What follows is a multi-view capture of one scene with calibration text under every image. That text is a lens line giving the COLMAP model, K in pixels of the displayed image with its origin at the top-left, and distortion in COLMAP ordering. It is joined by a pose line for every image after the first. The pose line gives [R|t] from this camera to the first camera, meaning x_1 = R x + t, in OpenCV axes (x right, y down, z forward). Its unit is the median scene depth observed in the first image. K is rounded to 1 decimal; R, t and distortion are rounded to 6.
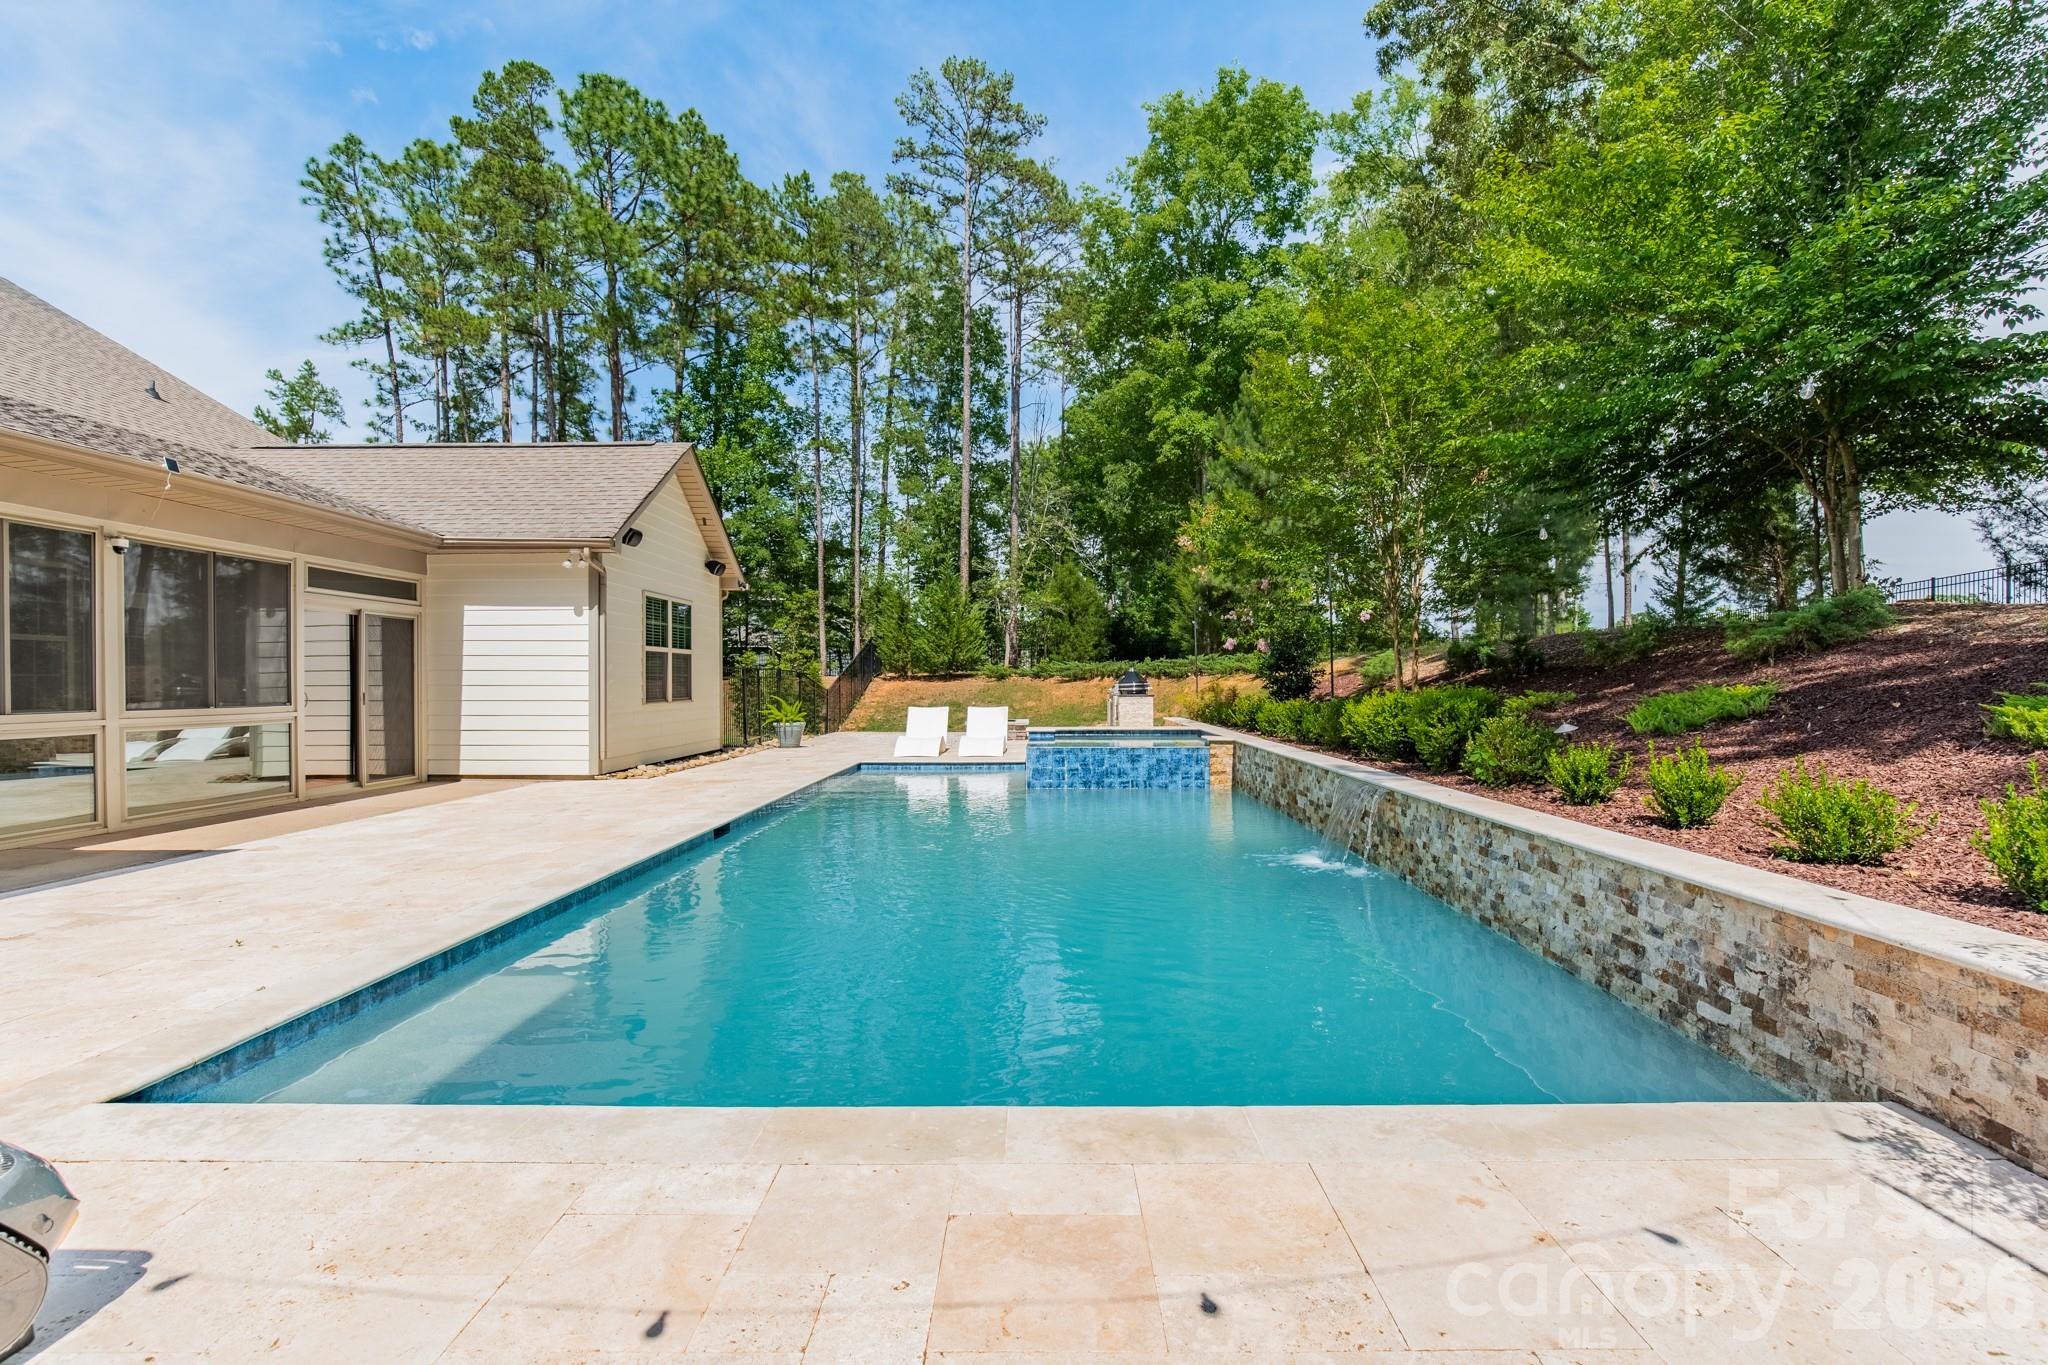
lens RADIAL K [[949.4, 0, 1039.9], [0, 949.4, 690.2], [0, 0, 1]] dist [-0.017973, 0.003145]
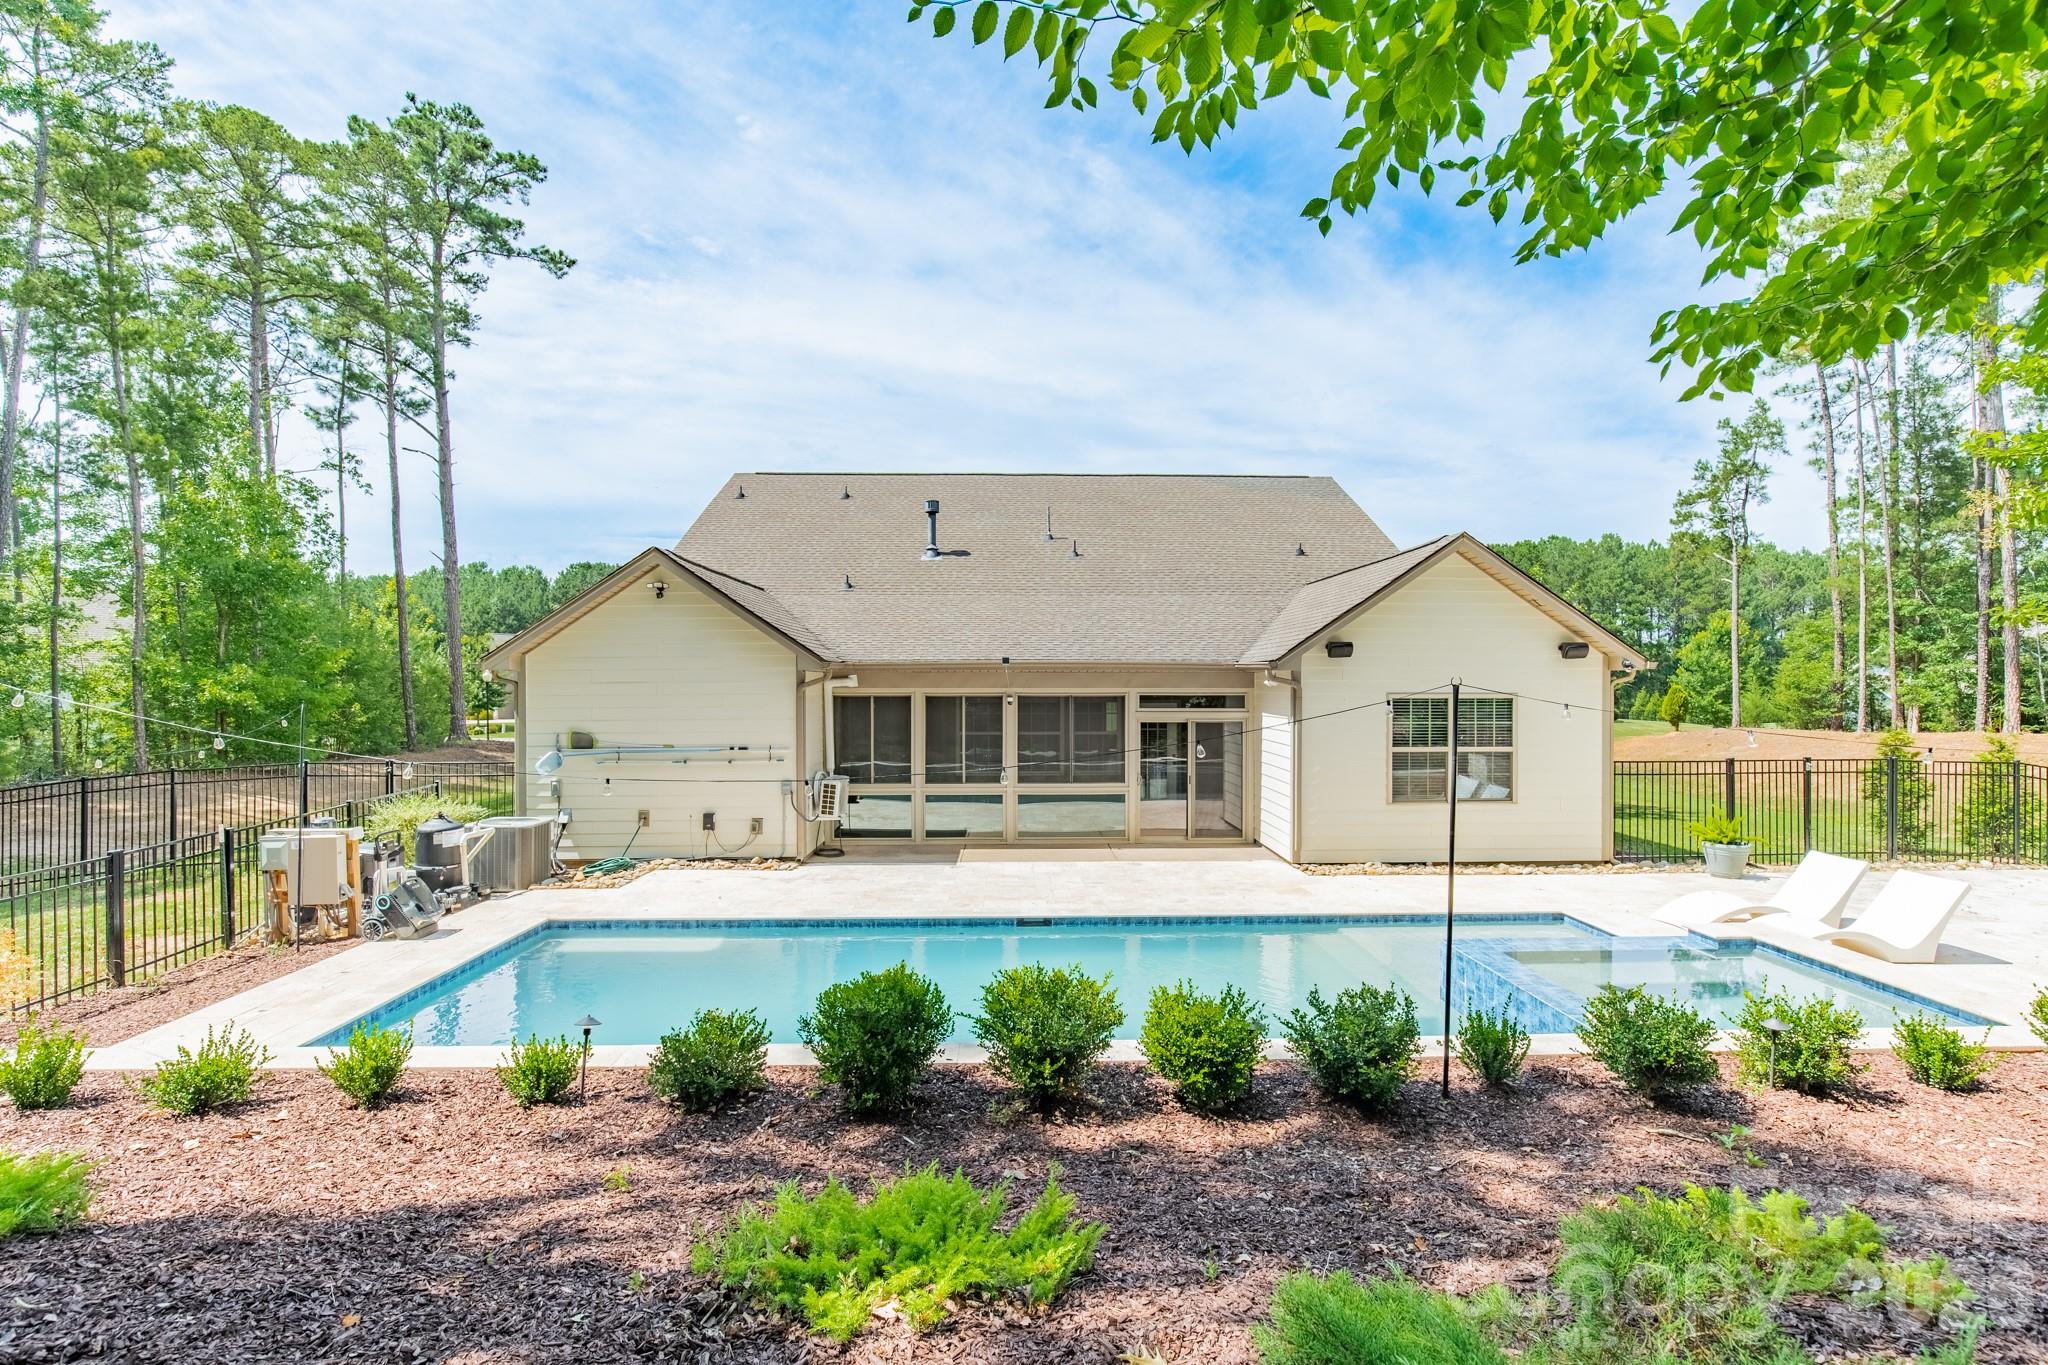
lens RADIAL K [[949.4, 0, 1033.4], [0, 949.4, 684.0], [0, 0, 1]] dist [-0.017973, 0.003145]
pose [[0.031097, 0.002905, -0.999512, 0.280454], [-0.010418, 0.999942, 0.002583, -0.053446], [0.999462, 0.010332, 0.031125, 0.270157]]
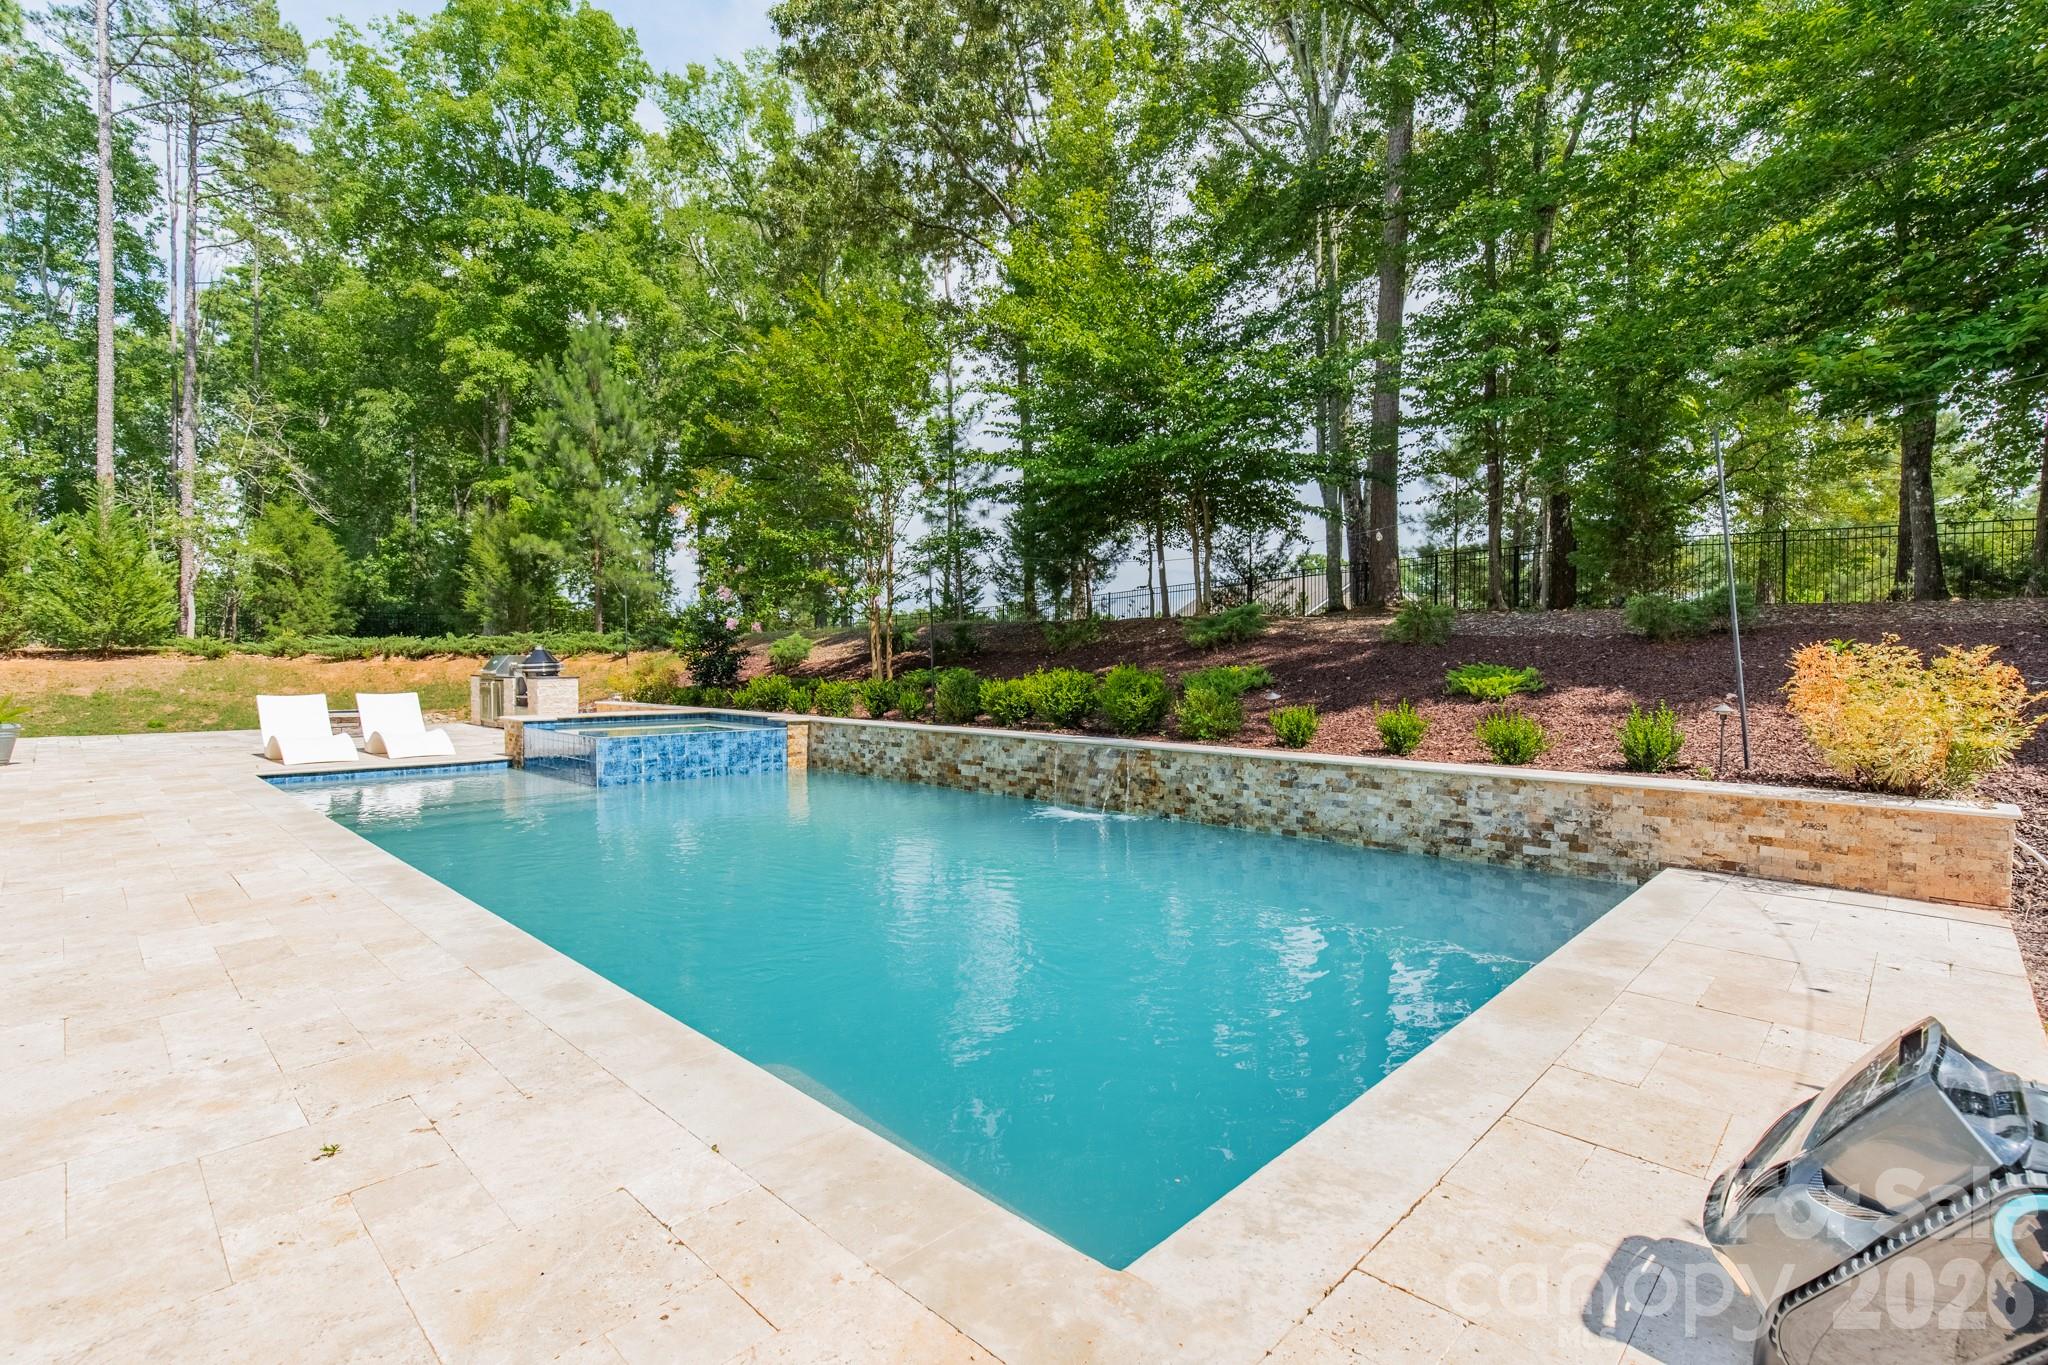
lens RADIAL K [[949.4, 0, 1036.5], [0, 949.4, 695.8], [0, 0, 1]] dist [-0.017973, 0.003145]
pose [[0.692938, -0.020962, 0.720692, -0.143124], [0.002557, 0.999642, 0.026618, 0.000259], [-0.720992, -0.016602, 0.692744, 0.053039]]
